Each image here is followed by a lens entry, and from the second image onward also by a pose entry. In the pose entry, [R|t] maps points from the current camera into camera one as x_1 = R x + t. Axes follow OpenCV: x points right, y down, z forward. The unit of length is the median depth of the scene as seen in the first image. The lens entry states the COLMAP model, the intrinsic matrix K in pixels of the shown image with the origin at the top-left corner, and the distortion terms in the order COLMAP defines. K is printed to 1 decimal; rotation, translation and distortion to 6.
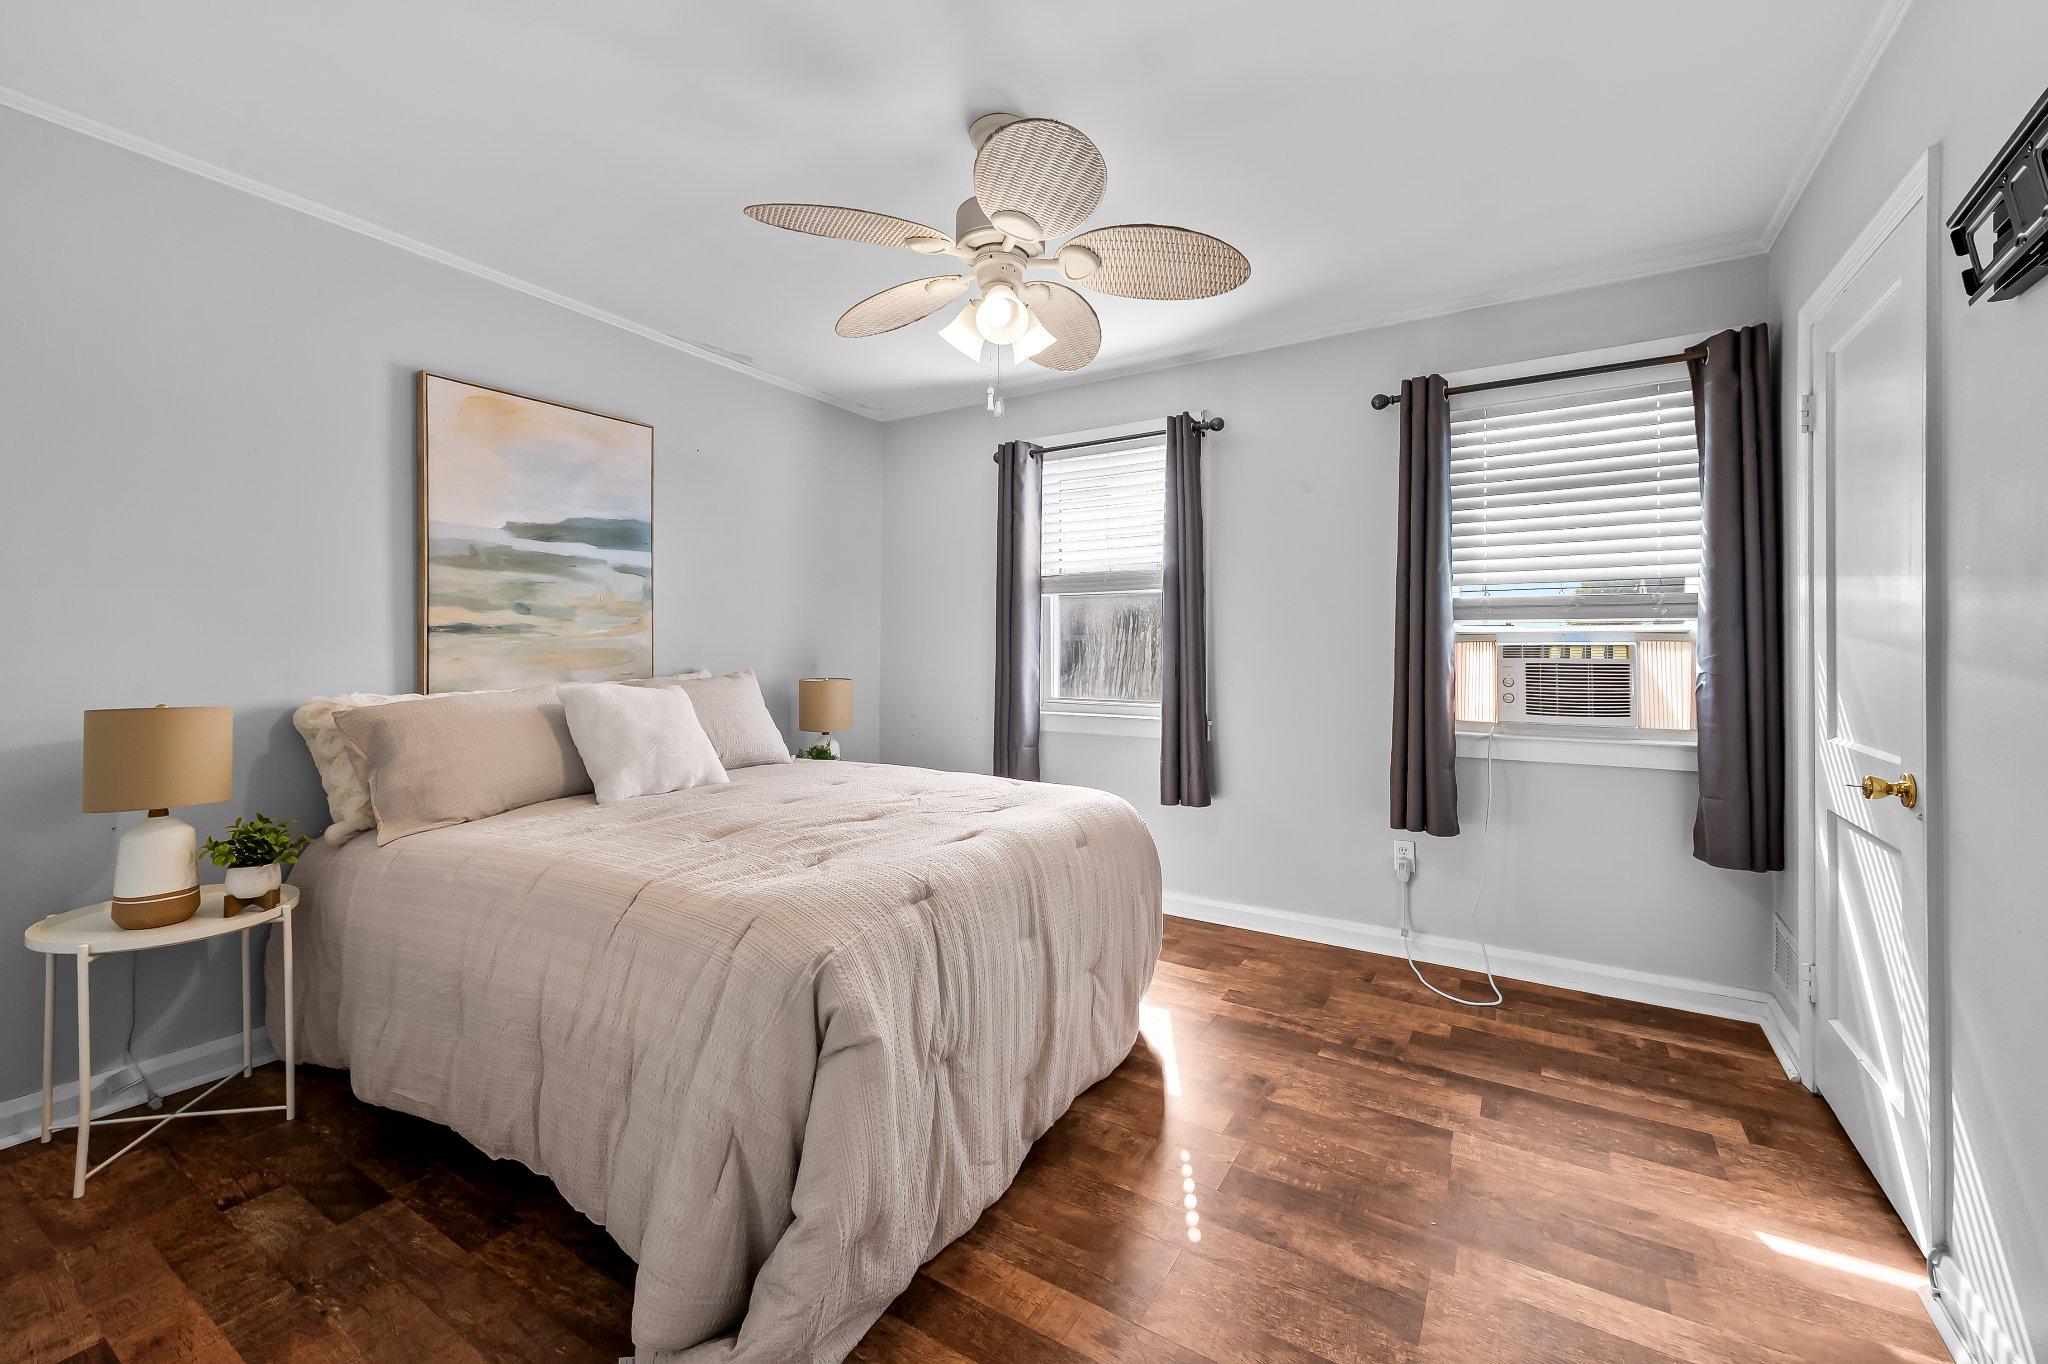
lens RADIAL K [[817.5, 0, 1032.3], [0, 817.5, 659.1], [0, 0, 1]] dist [0.005606, -0.000106]
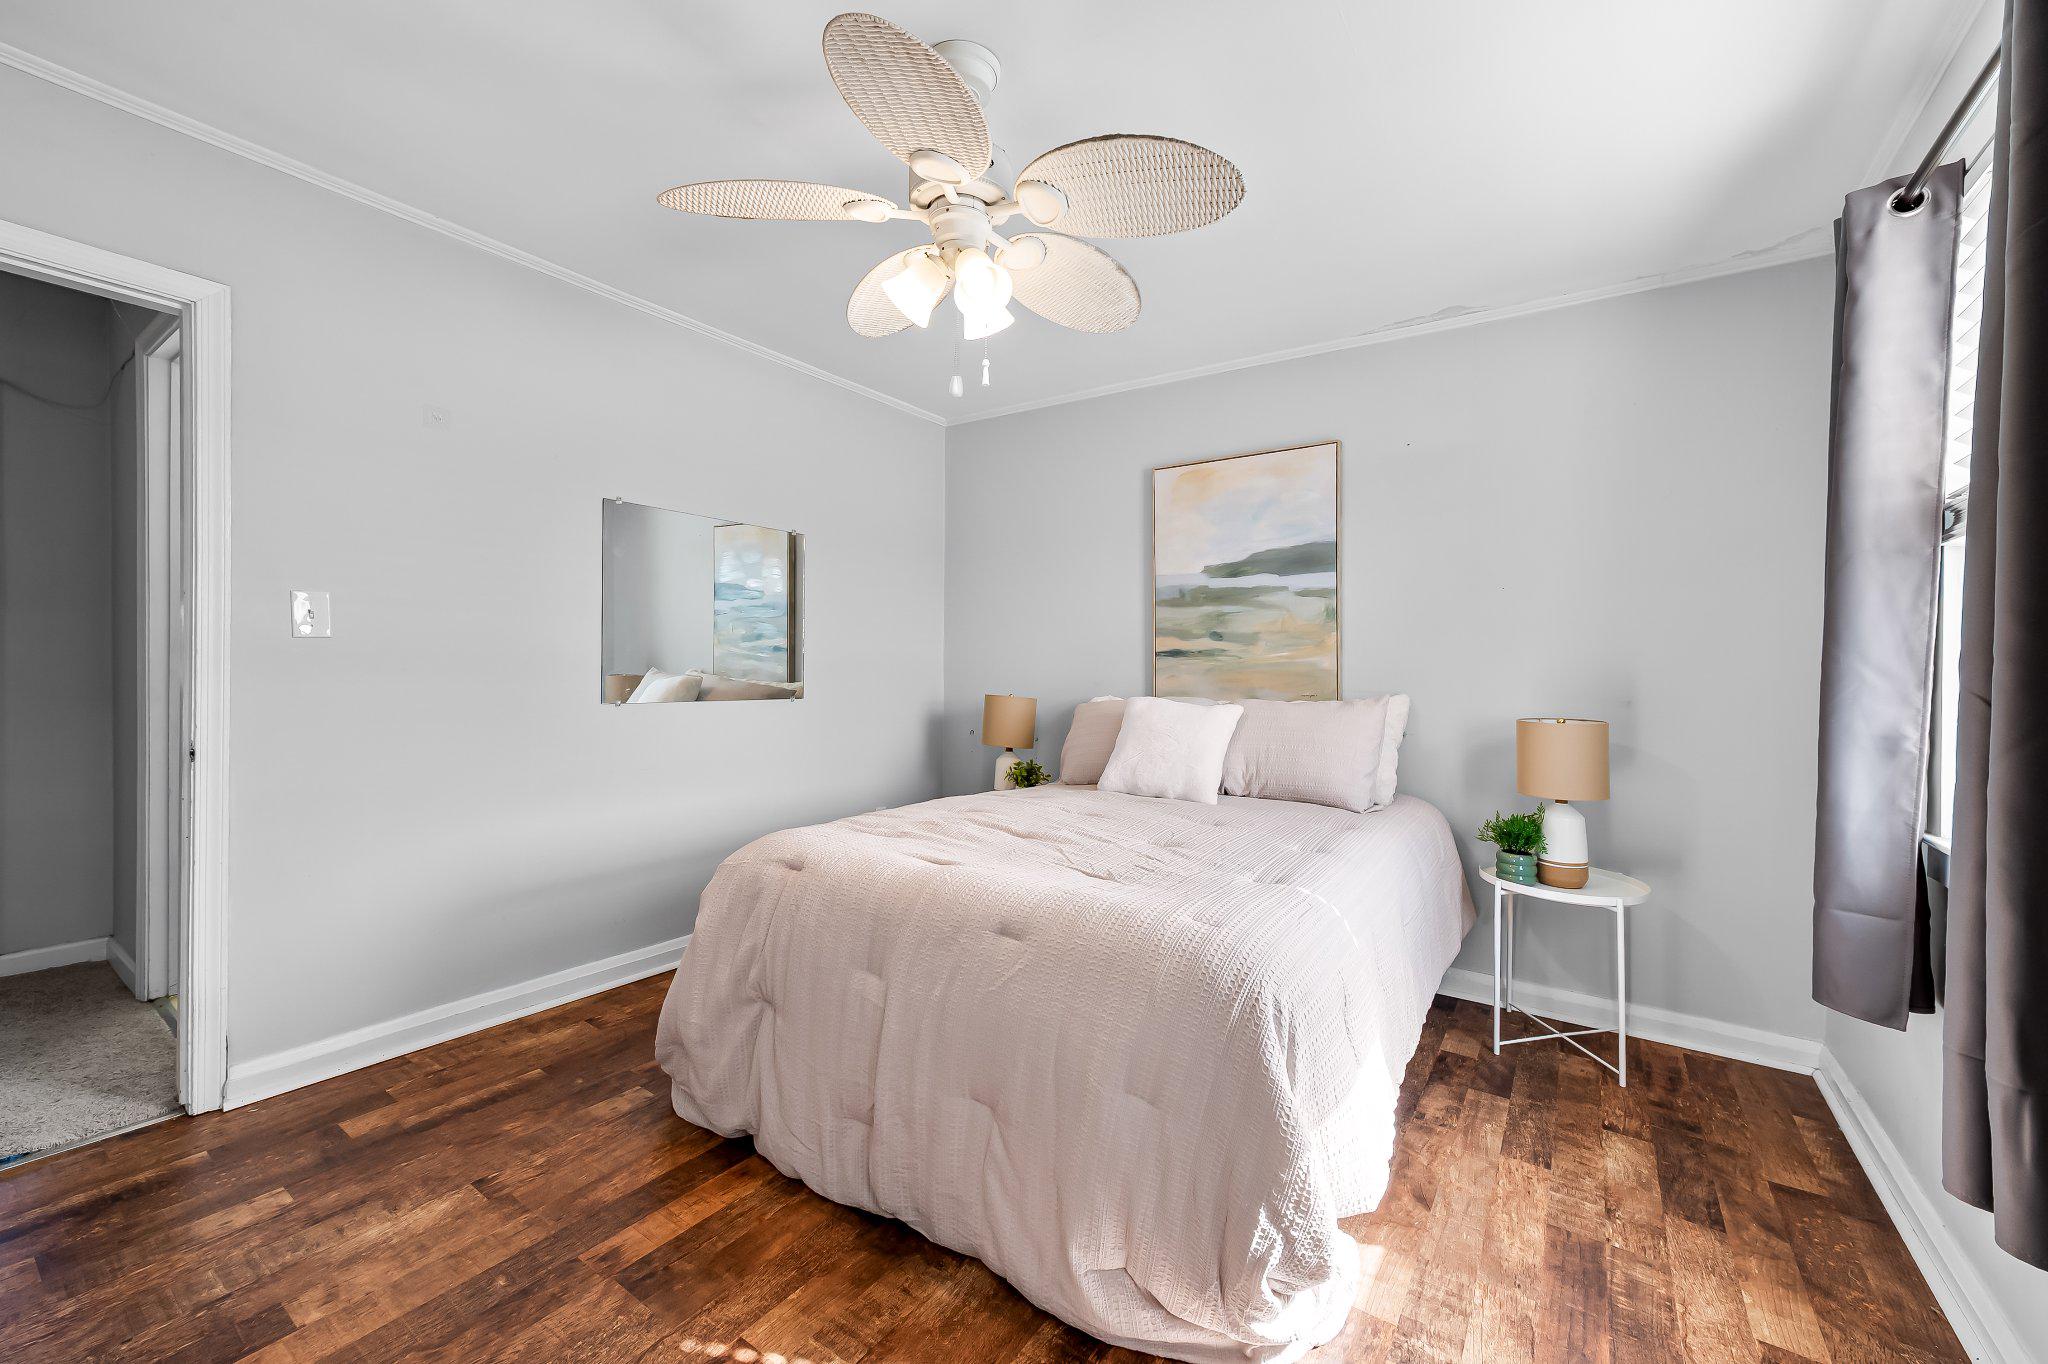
lens RADIAL K [[784.0, 0, 1053.6], [0, 784.0, 714.4], [0, 0, 1]] dist [0.000083, -0.000044]
pose [[-0.033547, 0.066058, -0.997252, 0.547286], [-0.026976, 0.997390, 0.066974, -0.016817], [0.999073, 0.029148, -0.031678, 0.791382]]
